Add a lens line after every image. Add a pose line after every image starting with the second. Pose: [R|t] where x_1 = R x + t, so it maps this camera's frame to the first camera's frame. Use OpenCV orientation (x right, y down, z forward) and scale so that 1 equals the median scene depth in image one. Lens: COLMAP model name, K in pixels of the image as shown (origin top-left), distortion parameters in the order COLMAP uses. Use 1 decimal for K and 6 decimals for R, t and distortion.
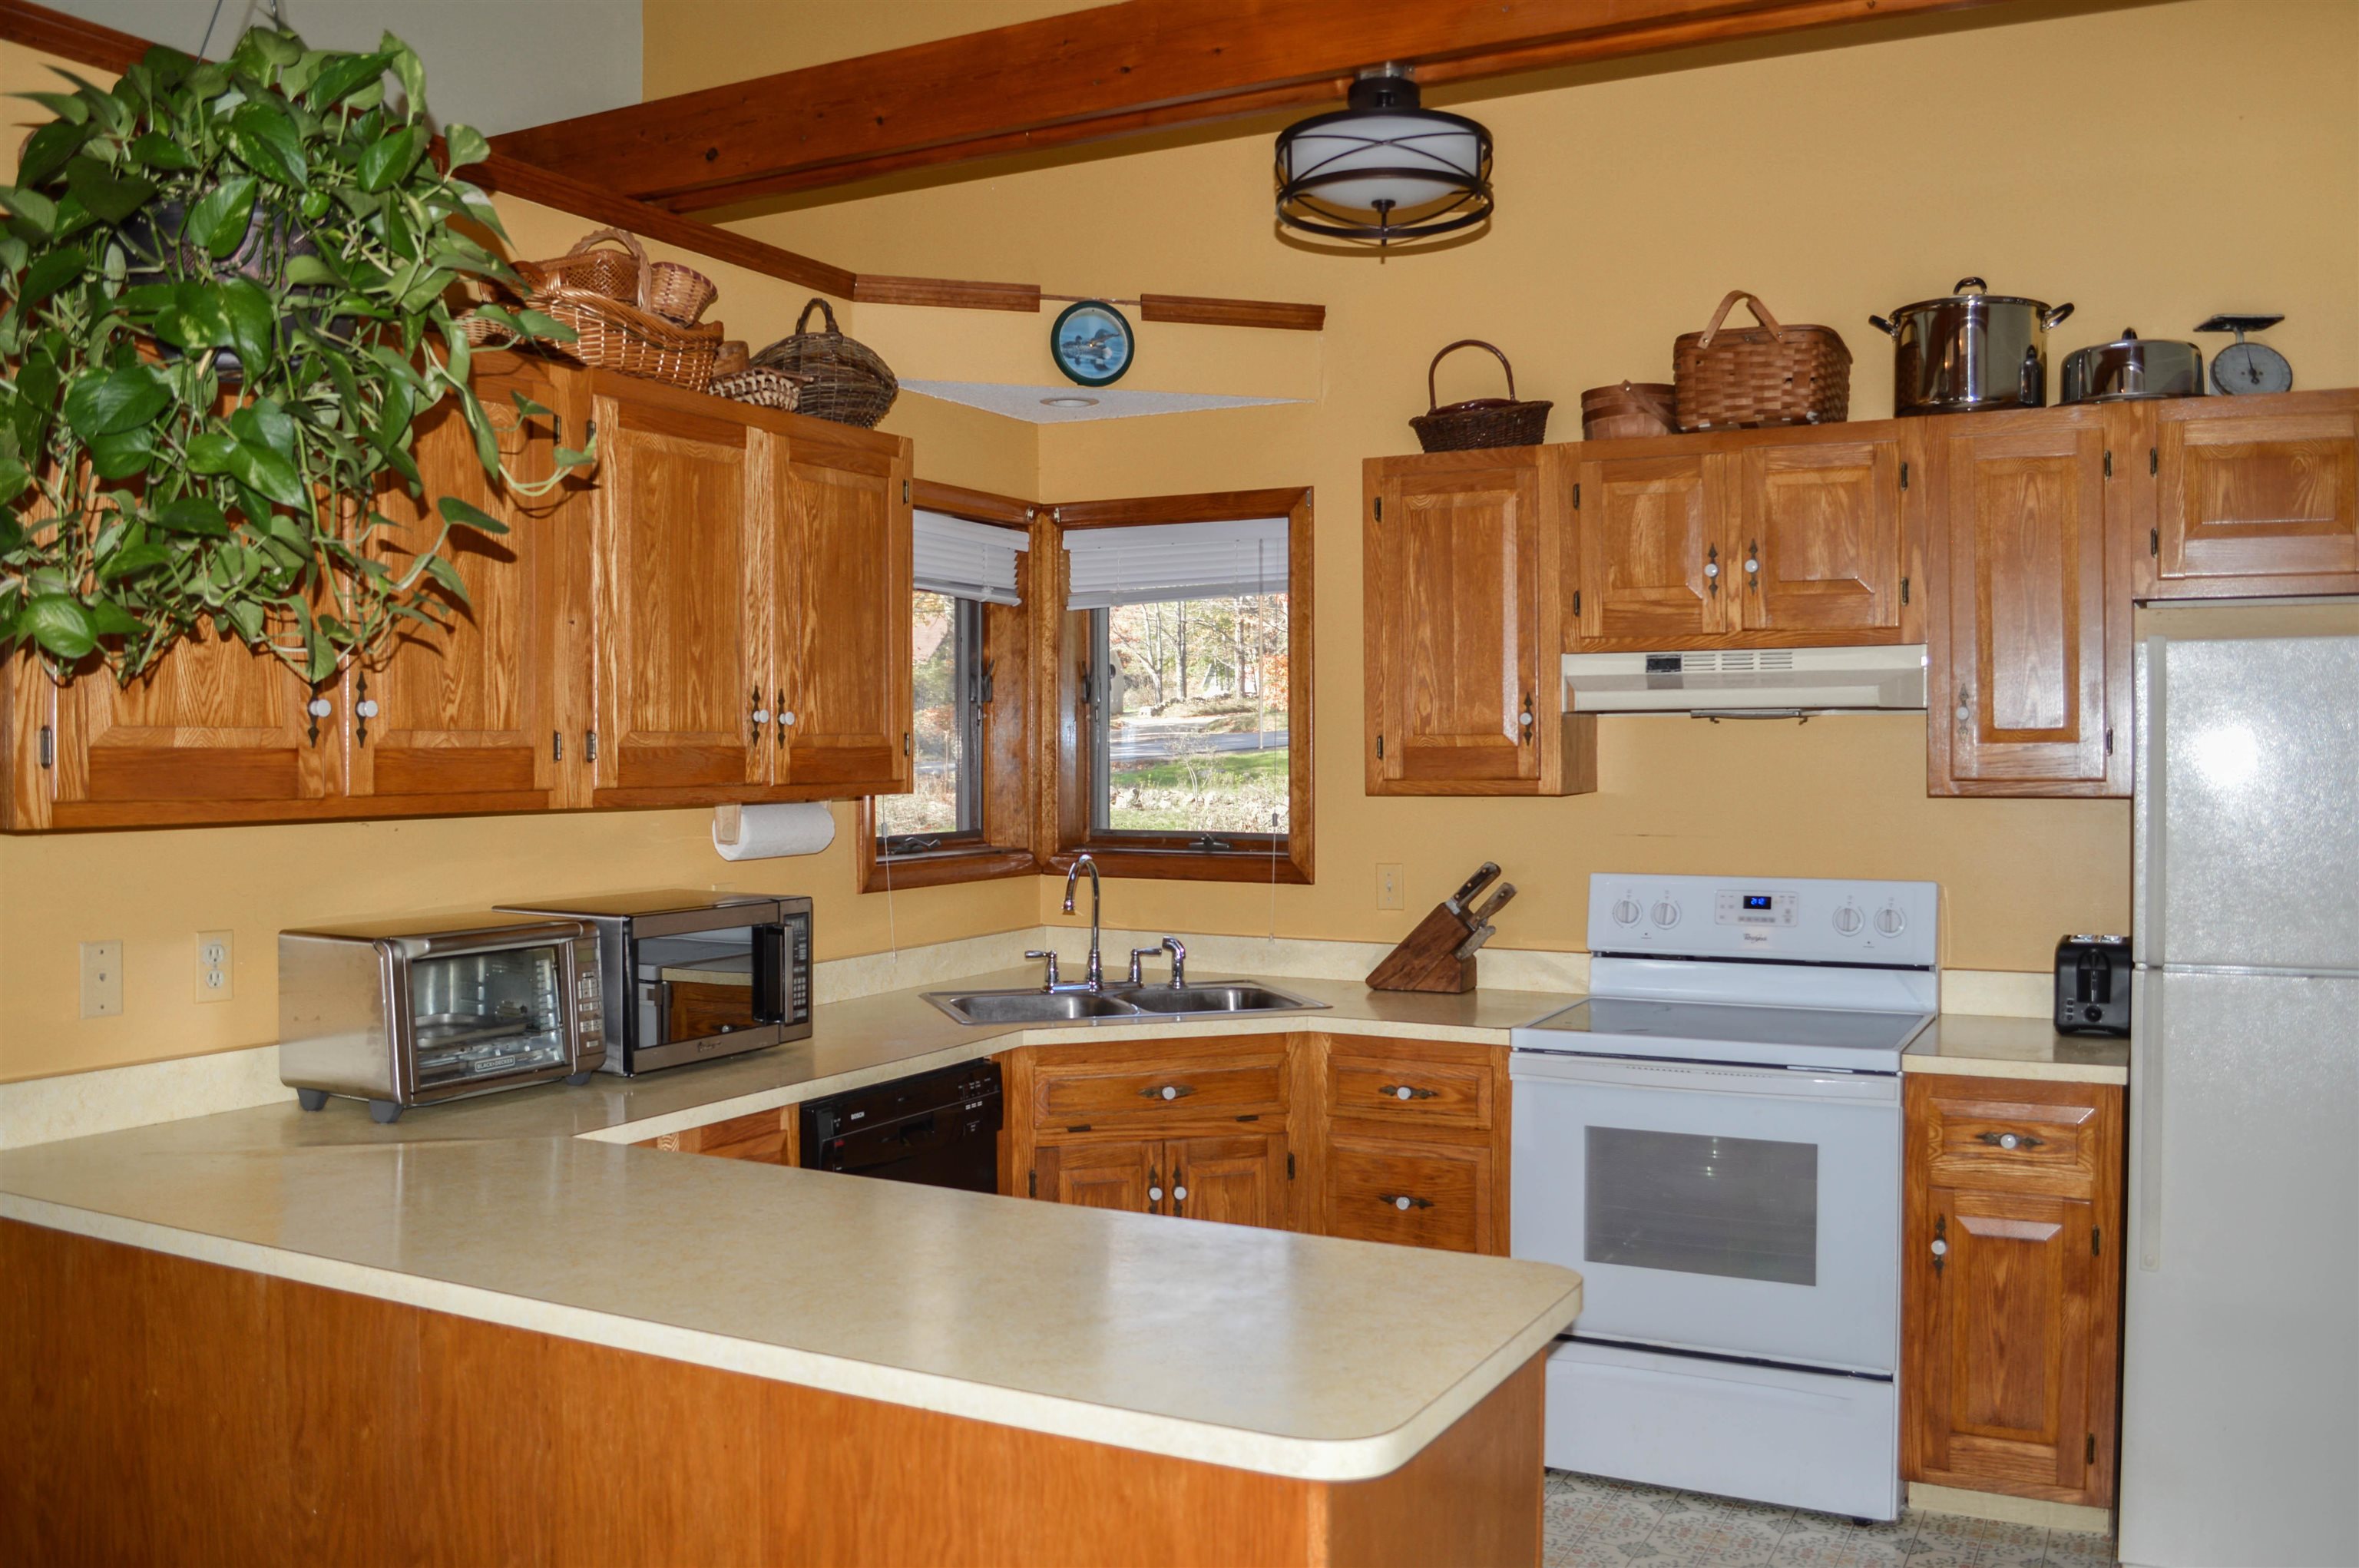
lens RADIAL K [[1960.0, 0, 1179.5], [0, 1960.0, 784.0], [0, 0, 1]] dist [-0.084846, 0.002208]
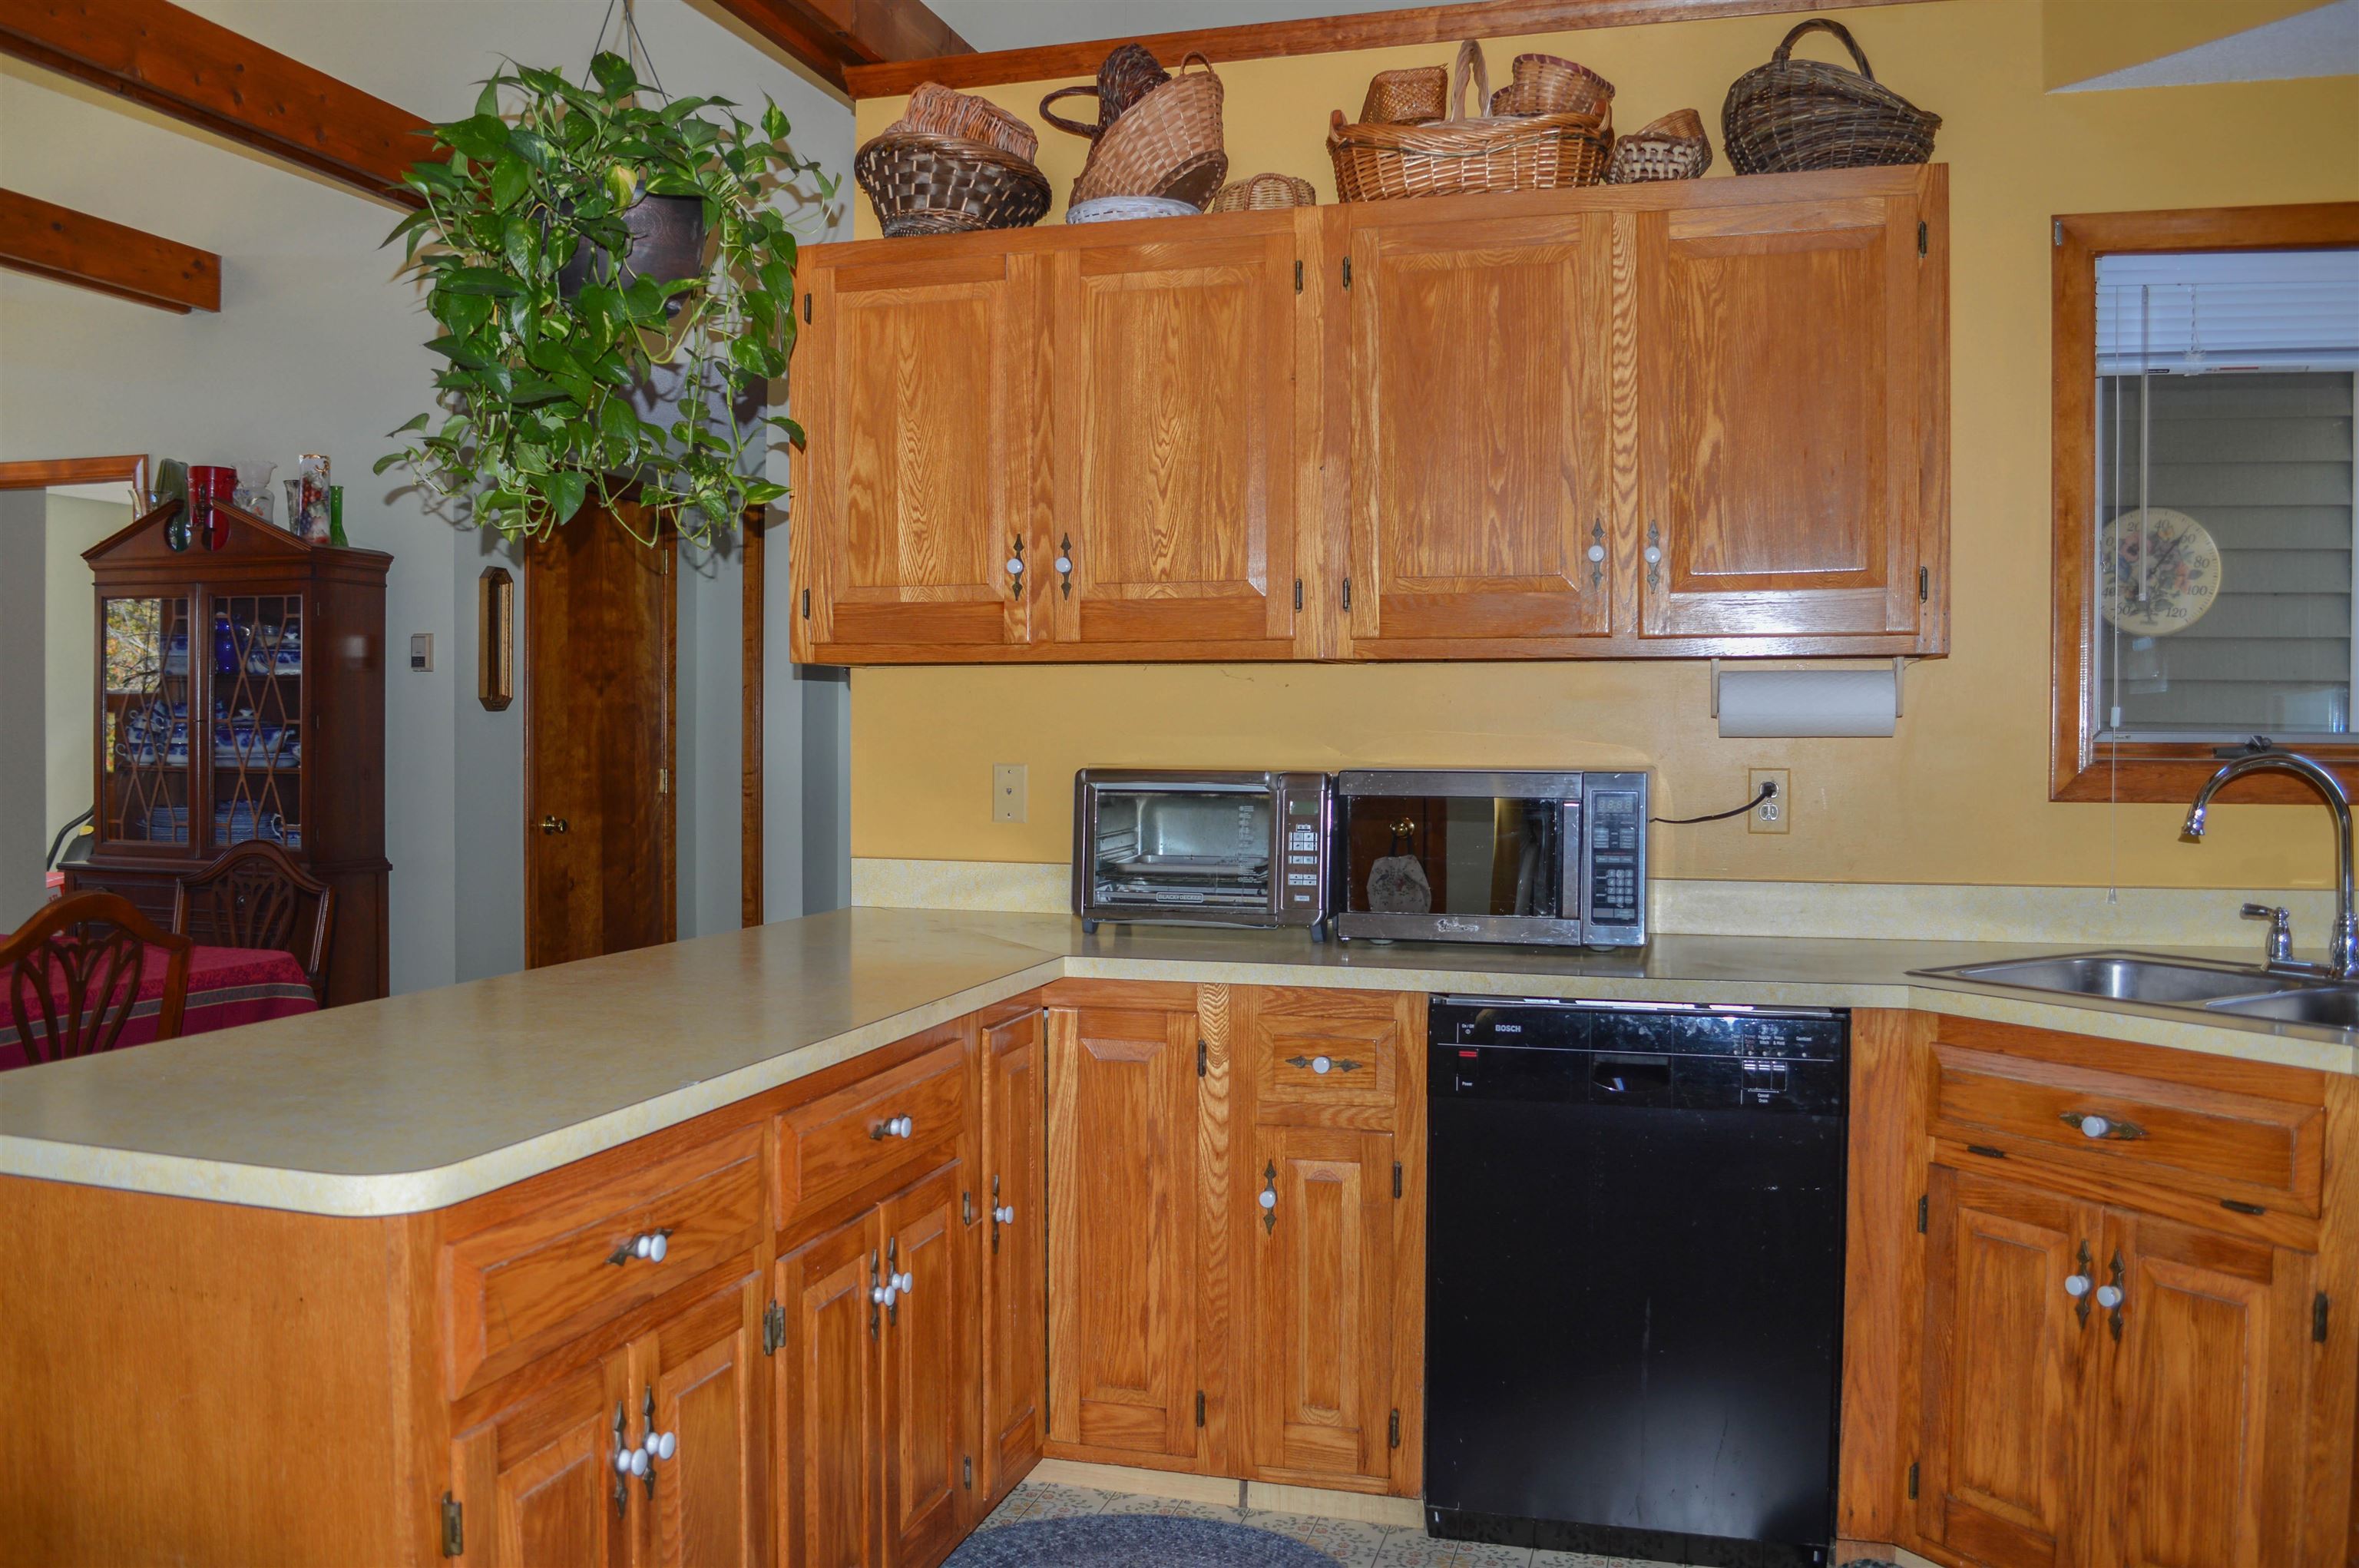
lens RADIAL K [[1960.0, 0, 1179.5], [0, 1960.0, 784.0], [0, 0, 1]] dist [-0.084846, 0.002208]
pose [[0.194143, 0.032213, -0.980444, 0.685238], [-0.021450, 0.999361, 0.028587, 0.052169], [0.980739, 0.015480, 0.194710, 0.785966]]
